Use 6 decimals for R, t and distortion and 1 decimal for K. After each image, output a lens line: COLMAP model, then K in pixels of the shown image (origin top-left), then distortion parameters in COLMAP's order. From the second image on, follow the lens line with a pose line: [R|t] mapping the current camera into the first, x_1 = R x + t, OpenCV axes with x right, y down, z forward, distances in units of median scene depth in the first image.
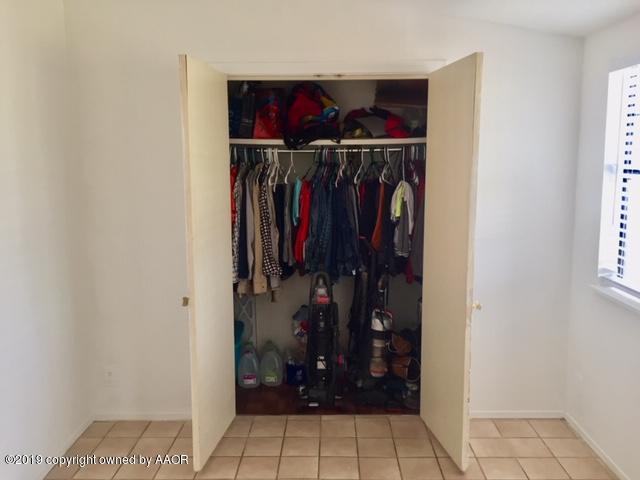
lens RADIAL K [[548.3, 0, 320.0], [0, 548.3, 240.0], [0, 0, 1]] dist [0.024172, 0.000840]
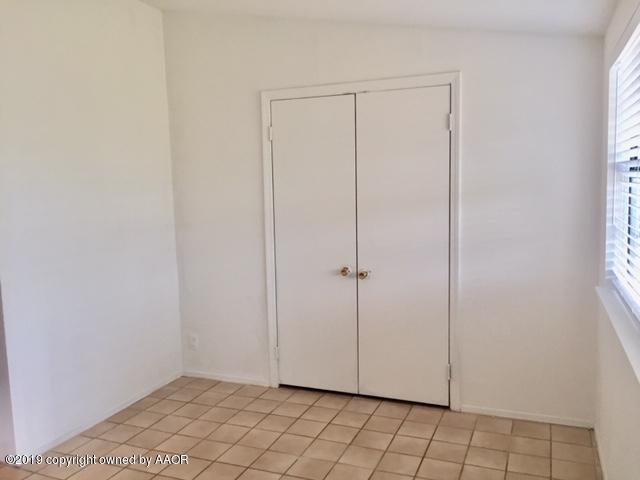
lens RADIAL K [[548.3, 0, 320.0], [0, 548.3, 240.0], [0, 0, 1]] dist [0.024172, 0.000840]
pose [[0.931784, 0.024545, -0.362182, 0.366519], [-0.036433, 0.998997, -0.026030, 0.039674], [0.361180, 0.037450, 0.931744, -0.085651]]
